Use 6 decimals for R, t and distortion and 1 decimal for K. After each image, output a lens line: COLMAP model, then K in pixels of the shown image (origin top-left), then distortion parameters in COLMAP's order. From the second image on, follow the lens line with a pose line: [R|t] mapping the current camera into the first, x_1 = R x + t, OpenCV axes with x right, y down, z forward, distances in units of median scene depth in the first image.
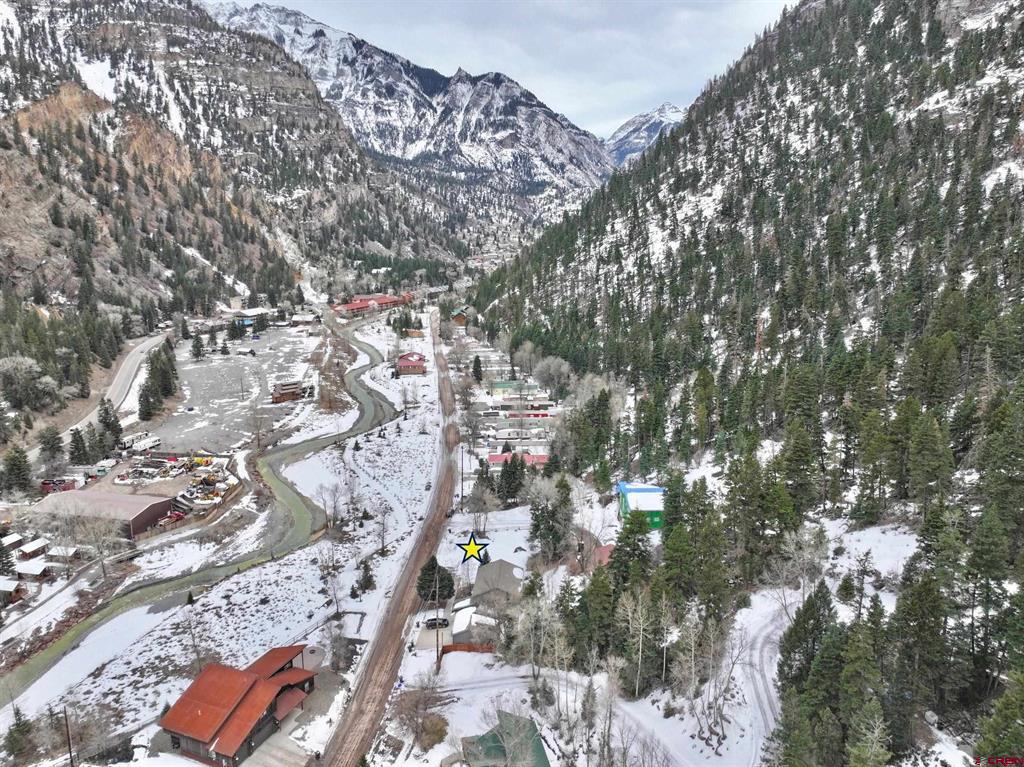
lens RADIAL K [[714.6, 0, 512.3], [0, 714.6, 383.6], [0, 0, 1]] dist [-0.004198, 0.017304]
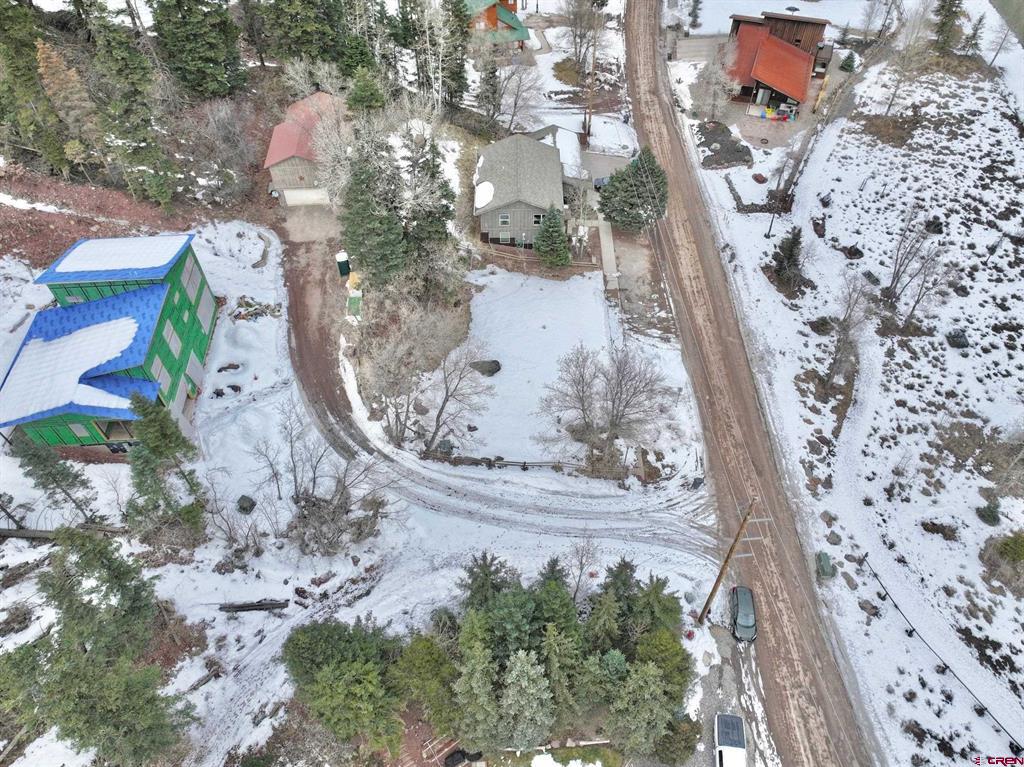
lens RADIAL K [[714.6, 0, 518.8], [0, 714.6, 388.1], [0, 0, 1]] dist [-0.004198, 0.017304]
pose [[-0.998380, 0.048032, -0.030504, 0.004620], [-0.004868, 0.462024, 0.886854, -0.118069], [0.056691, 0.885566, -0.461042, 1.175324]]
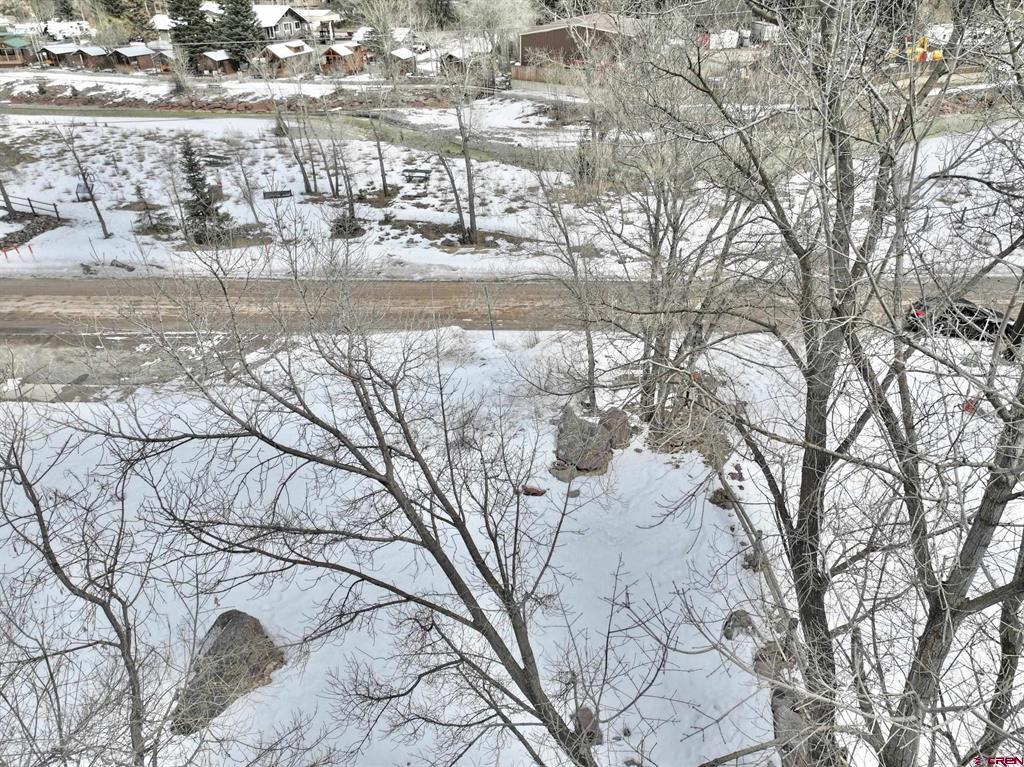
lens RADIAL K [[714.6, 0, 516.7], [0, 714.6, 386.3], [0, 0, 1]] dist [-0.004198, 0.017304]
pose [[-0.007967, 0.505471, -0.862807, 0.067063], [-0.203048, 0.844042, 0.496352, 0.150169], [0.979136, 0.179145, 0.095910, 1.000684]]
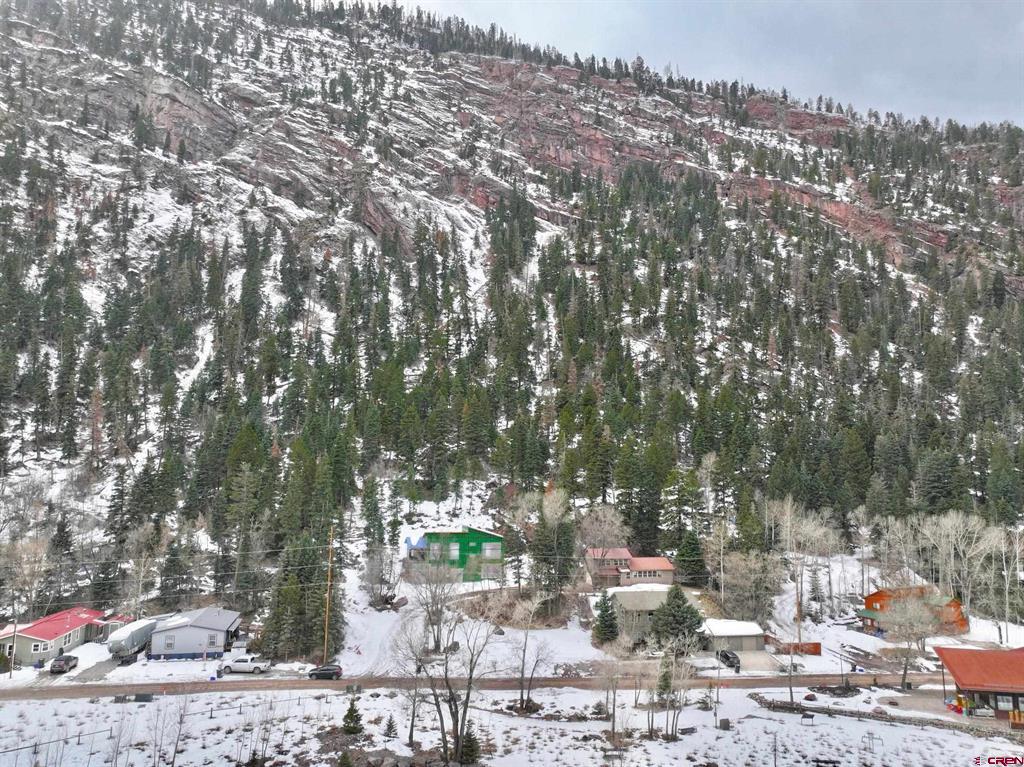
lens RADIAL K [[714.6, 0, 508.4], [0, 714.6, 384.4], [0, 0, 1]] dist [-0.004198, 0.017304]
pose [[-0.184313, 0.140109, 0.972830, -0.656788], [0.192985, 0.975679, -0.103956, 0.078034], [-0.963735, 0.168581, -0.206870, 1.069378]]
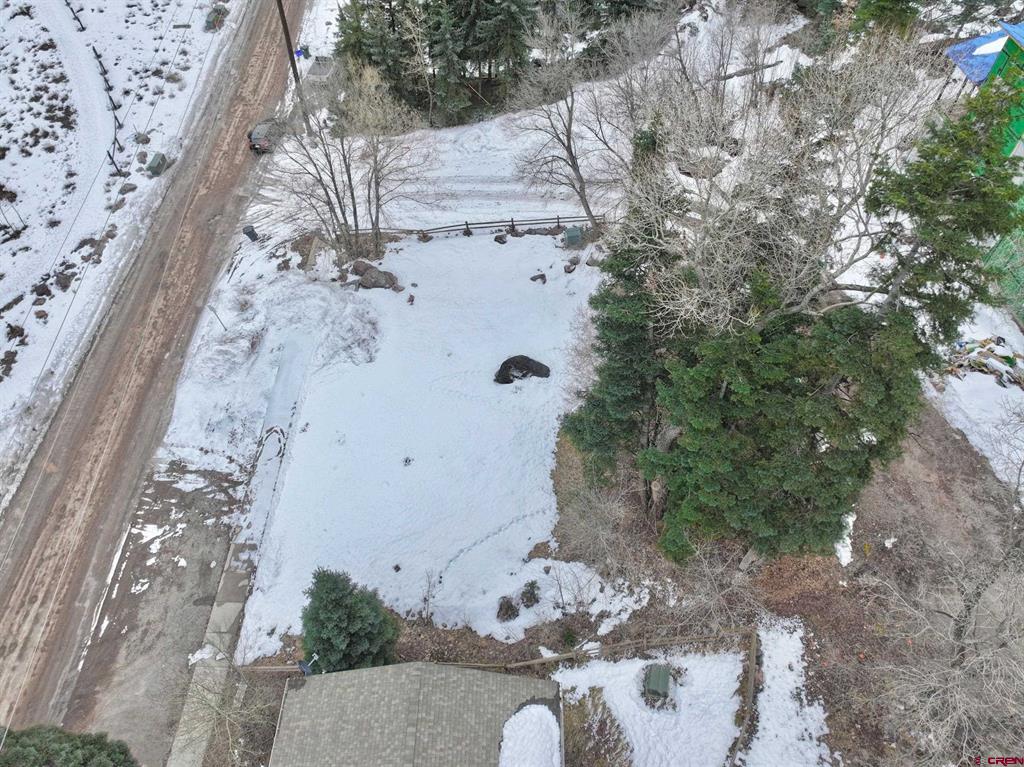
lens RADIAL K [[714.6, 0, 509.5], [0, 714.6, 385.4], [0, 0, 1]] dist [-0.004198, 0.017304]
pose [[0.999440, -0.026879, 0.019934, 0.001777], [0.008020, 0.770703, 0.637144, 0.086177], [-0.032489, -0.636627, 0.770487, 0.801756]]
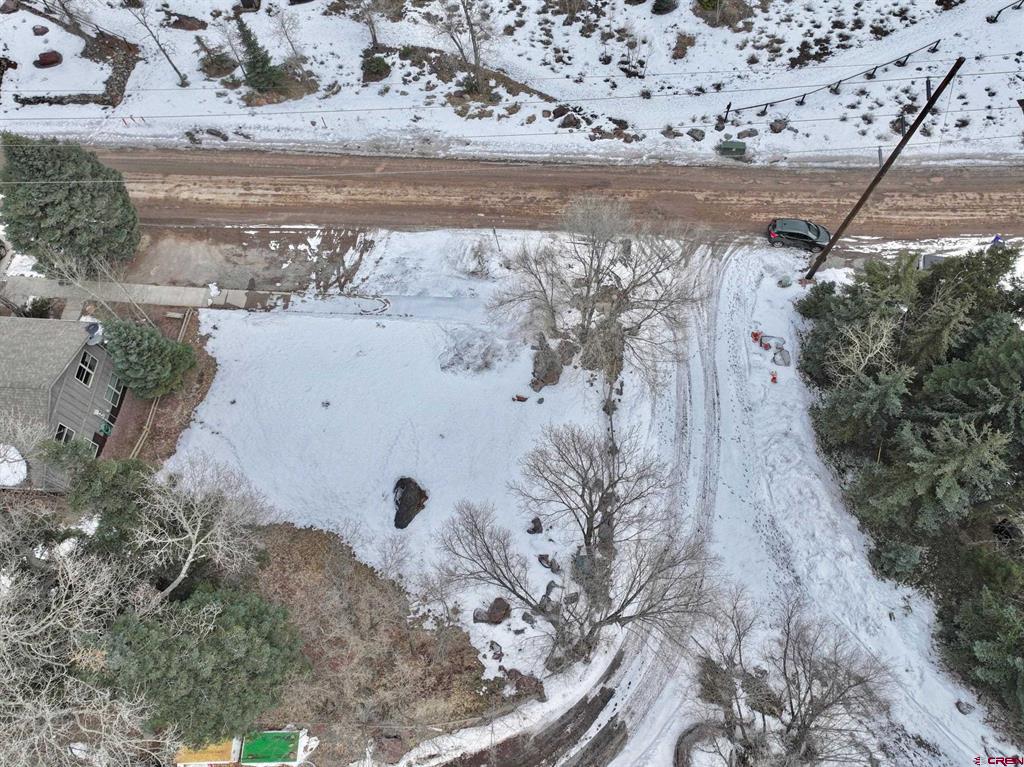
lens RADIAL K [[714.6, 0, 517.1], [0, 714.6, 376.6], [0, 0, 1]] dist [-0.004198, 0.017304]
pose [[-0.006987, 0.915630, -0.401961, 0.066617], [-0.199745, 0.392592, 0.897760, -0.004597], [0.979823, 0.086562, 0.180150, 0.970522]]
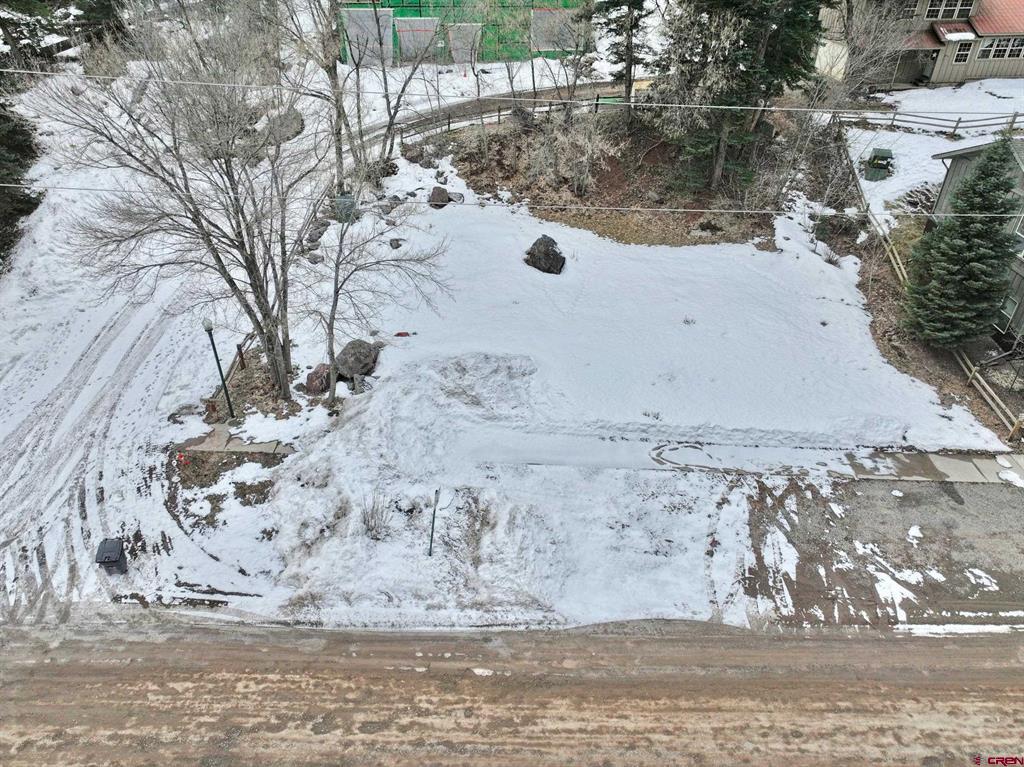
lens RADIAL K [[714.6, 0, 514.1], [0, 714.6, 386.9], [0, 0, 1]] dist [-0.004198, 0.017304]
pose [[-0.053817, -0.556120, 0.829358, -0.174485], [0.200074, 0.807714, 0.554589, 0.145956], [-0.978302, 0.195779, 0.067797, 0.983591]]
